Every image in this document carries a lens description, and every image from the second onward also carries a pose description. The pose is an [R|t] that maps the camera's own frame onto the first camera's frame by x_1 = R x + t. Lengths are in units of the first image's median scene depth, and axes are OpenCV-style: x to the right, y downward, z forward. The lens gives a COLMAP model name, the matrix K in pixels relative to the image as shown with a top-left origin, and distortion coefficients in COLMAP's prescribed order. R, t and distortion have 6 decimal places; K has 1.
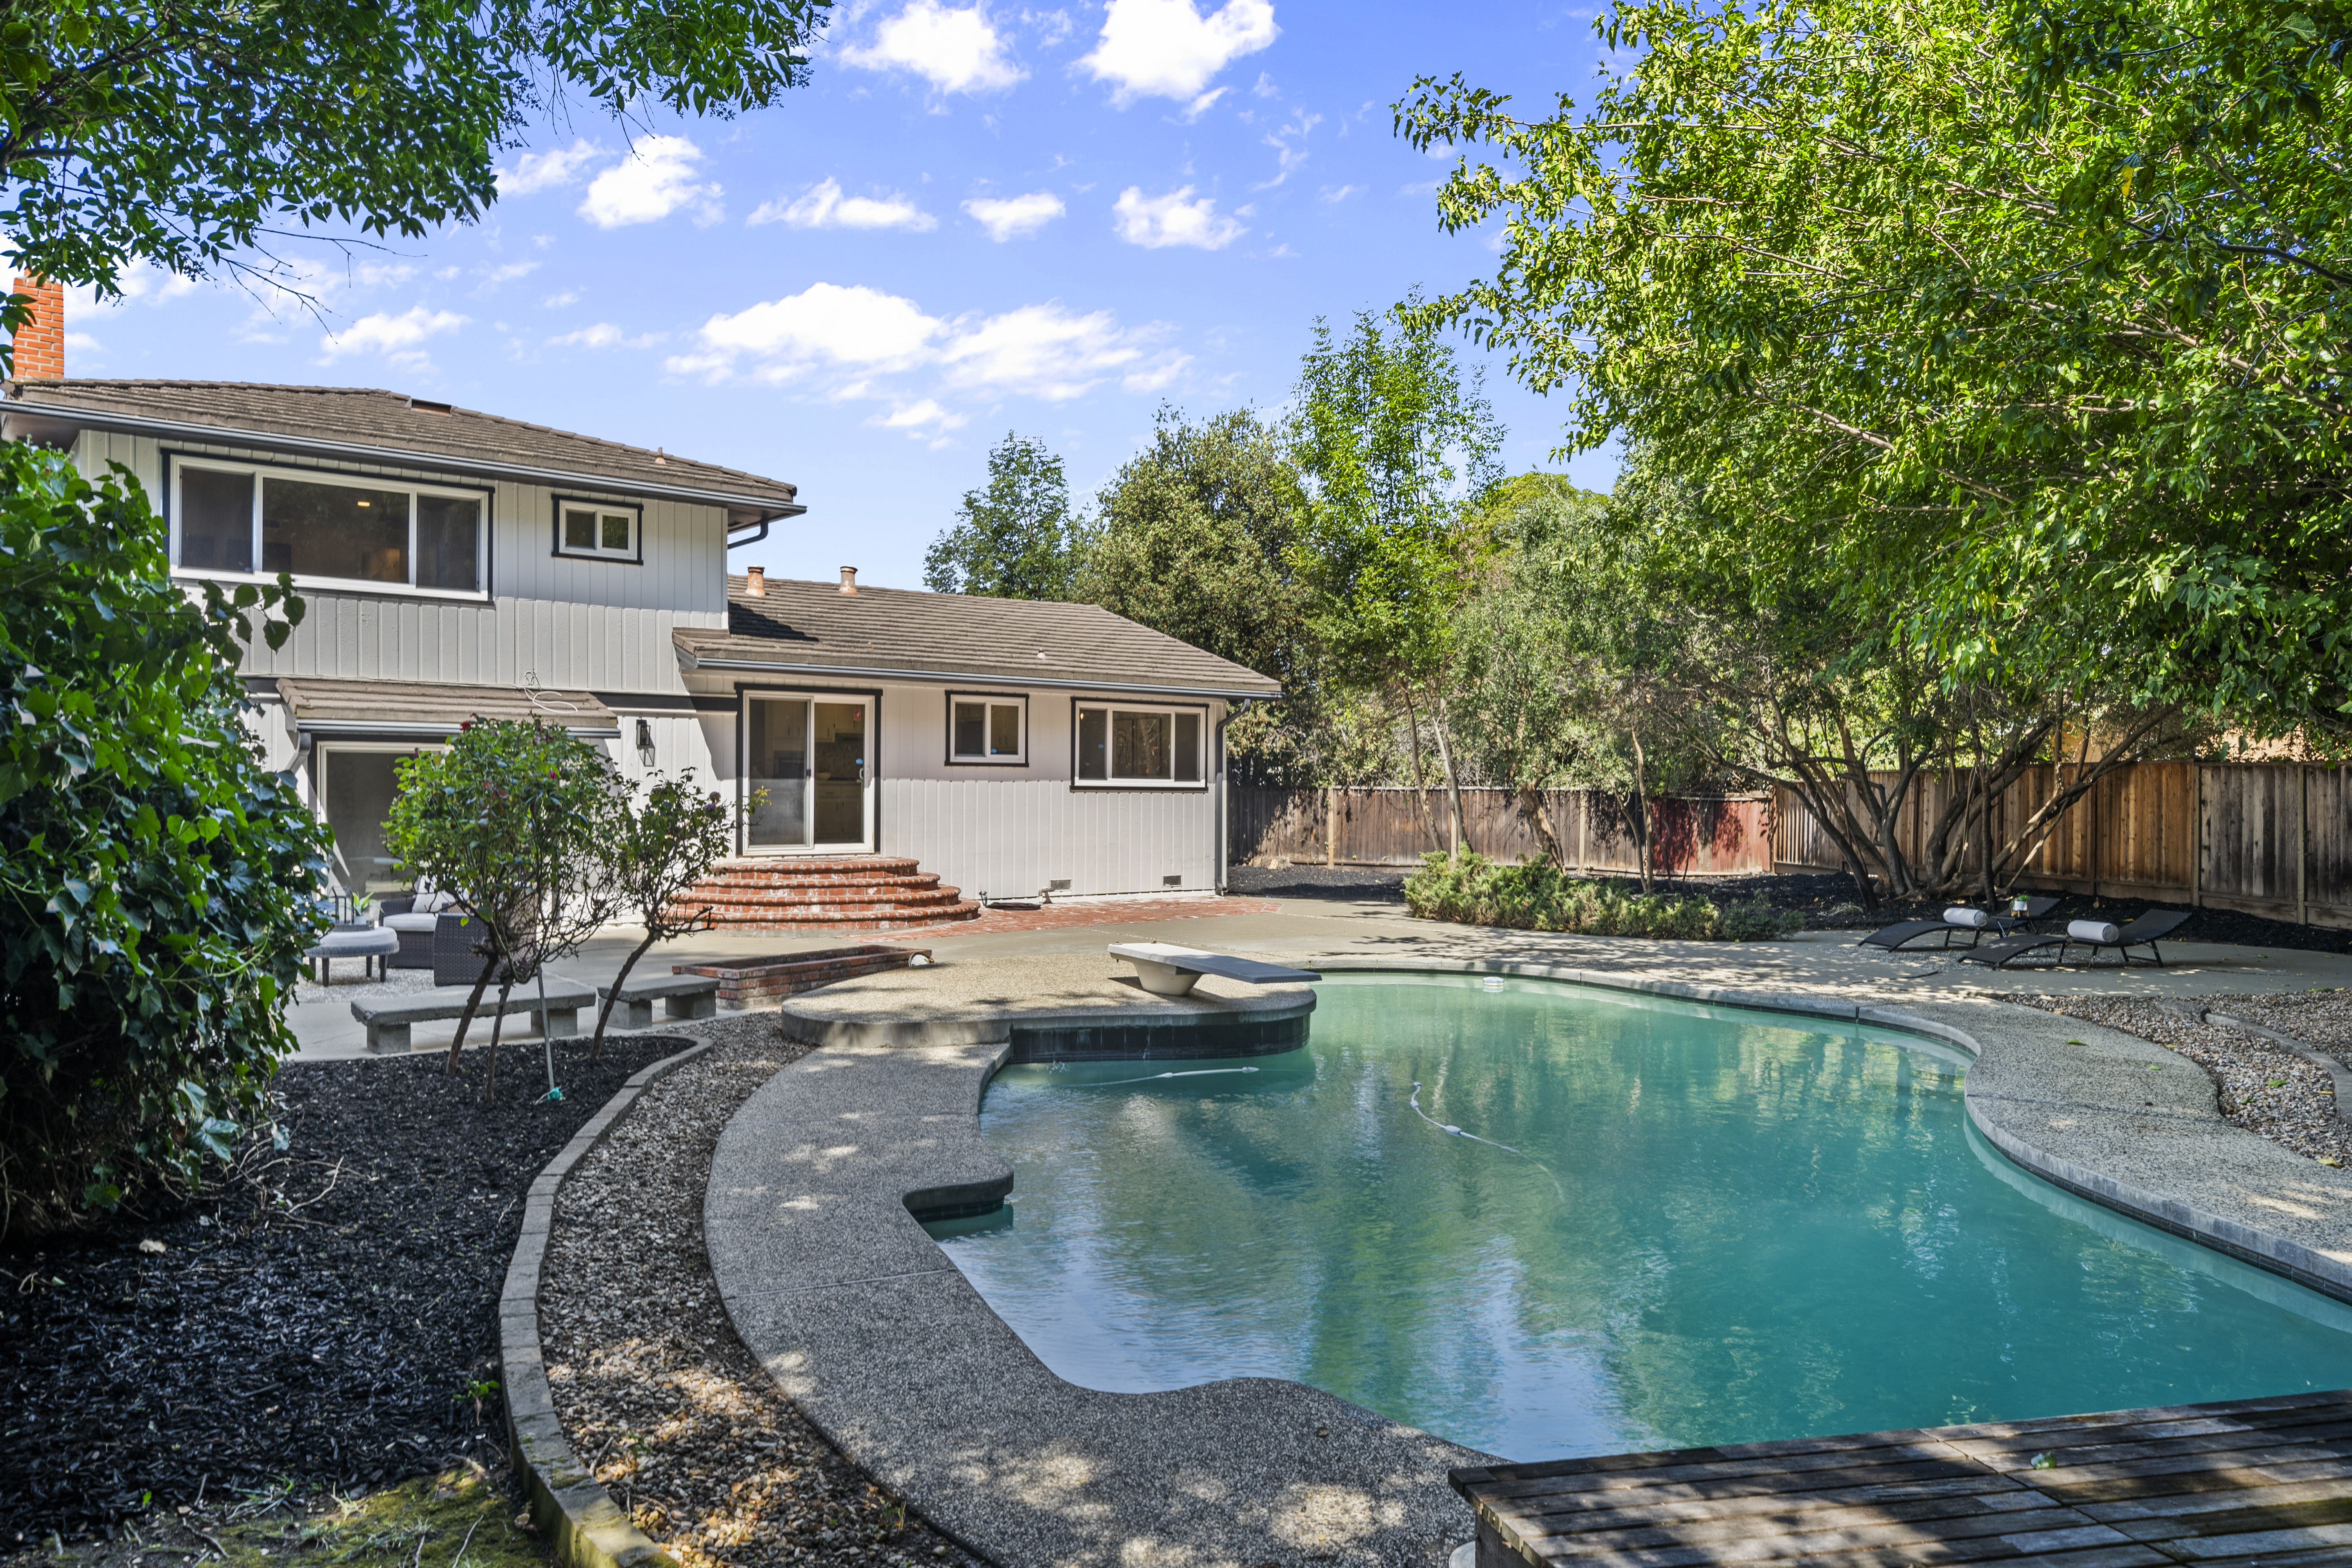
lens RADIAL K [[1628.1, 0, 1175.8], [0, 1628.1, 787.3], [0, 0, 1]] dist [0.007023, 0.001693]
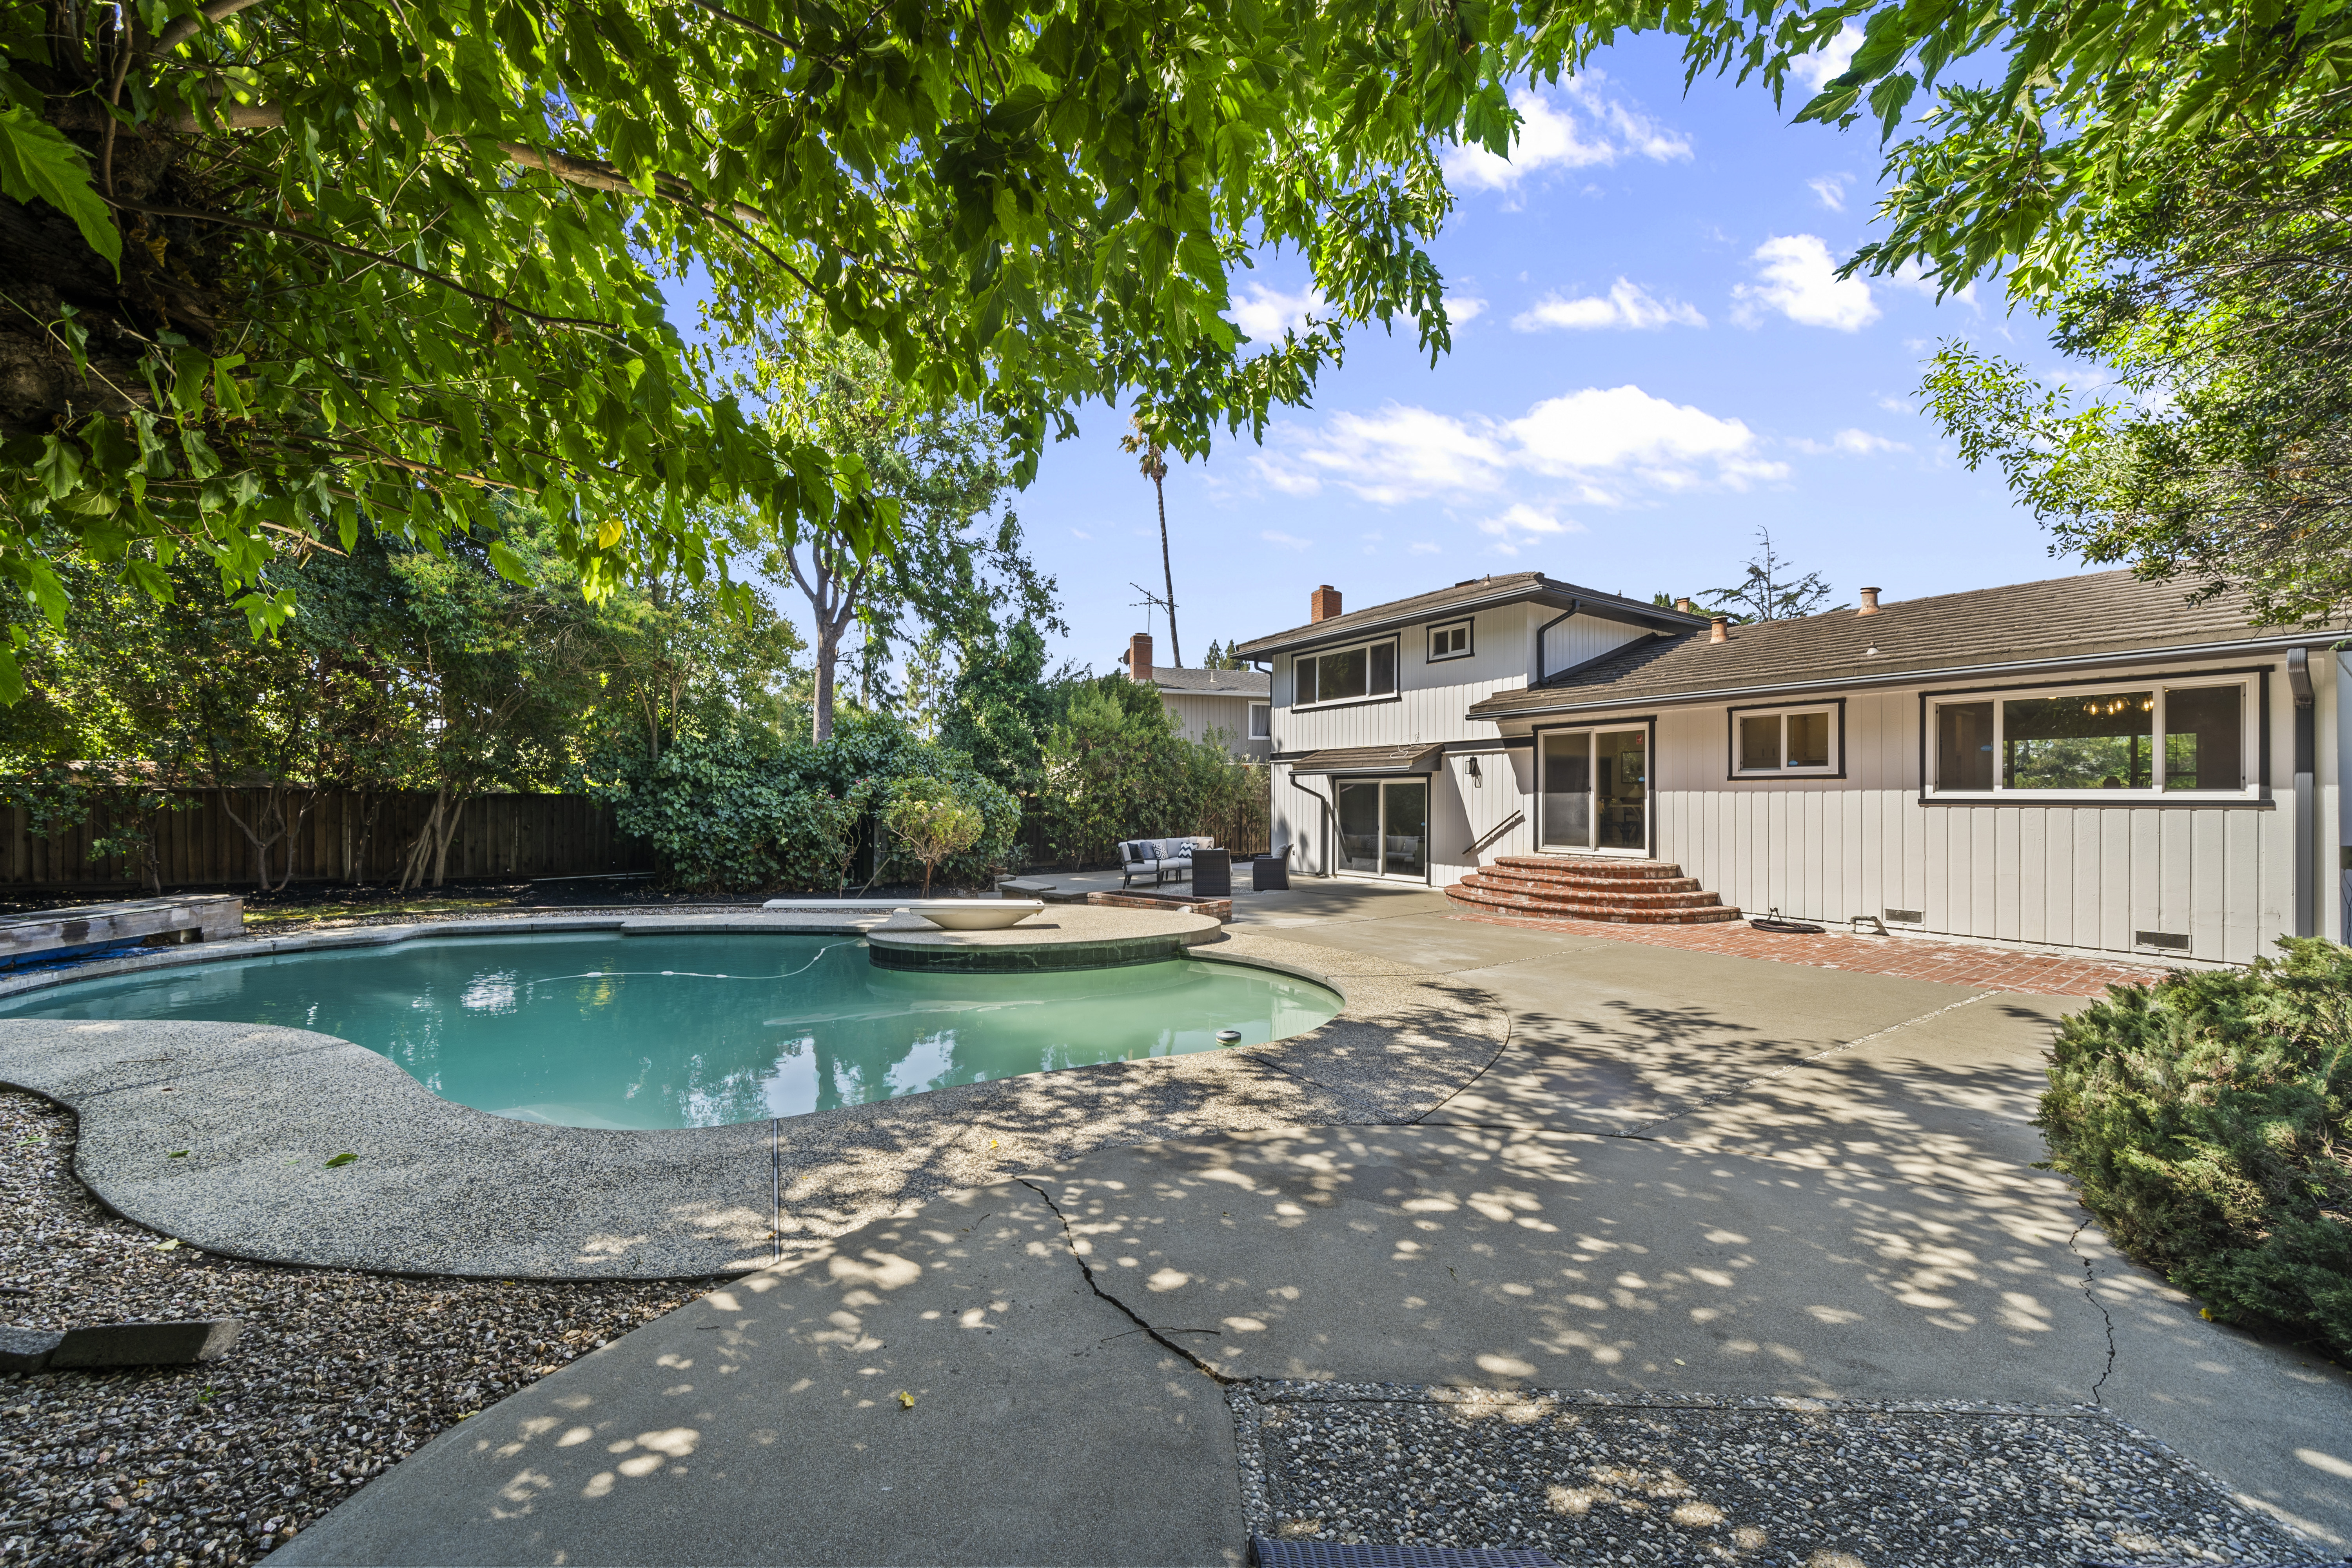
lens RADIAL K [[878.9, 0, 1177.3], [0, 878.9, 796.9], [0, 0, 1]] dist [-0.000474, -0.000052]
pose [[-0.121884, -0.009505, -0.992499, 0.478013], [-0.002857, 0.999953, -0.009226, 0.004176], [0.992540, 0.001711, -0.121905, 0.745964]]
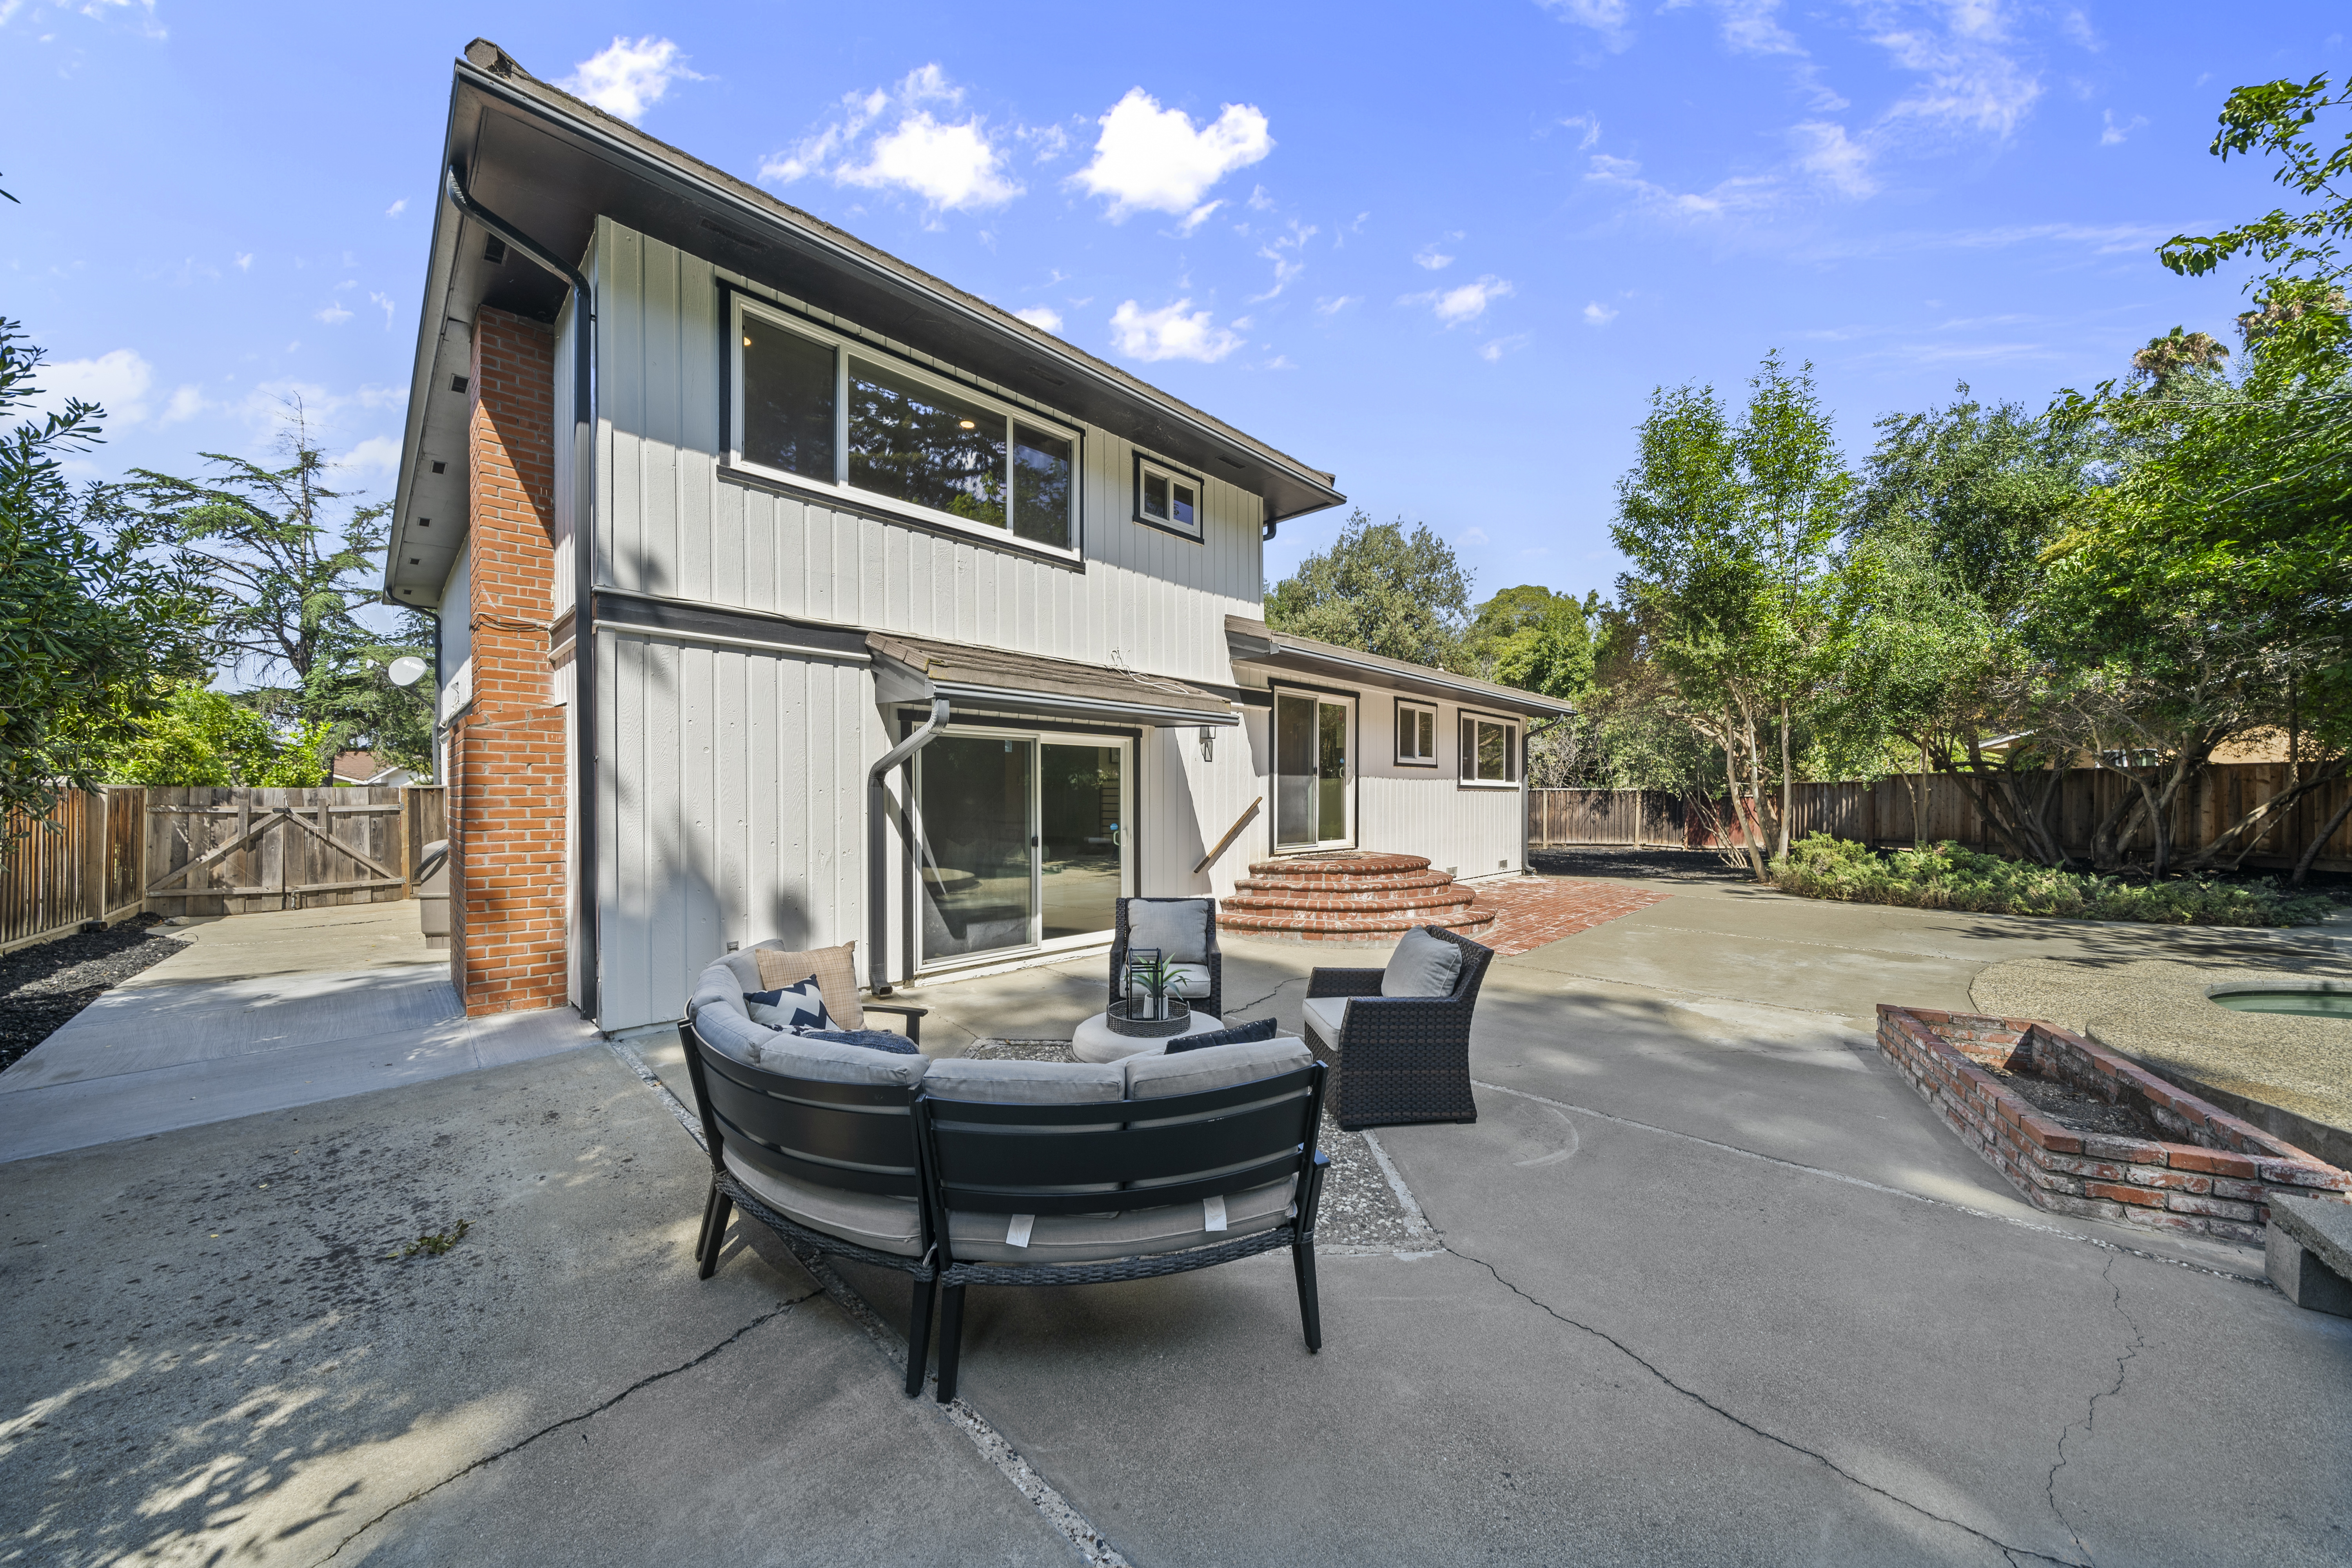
lens RADIAL K [[834.5, 0, 1183.9], [0, 834.5, 797.3], [0, 0, 1]] dist [-0.000804, -0.000007]
pose [[0.994802, -0.007549, 0.101550, -0.350977], [0.007437, 0.999971, 0.001486, 0.005935], [-0.101558, -0.000723, 0.994829, 0.479711]]
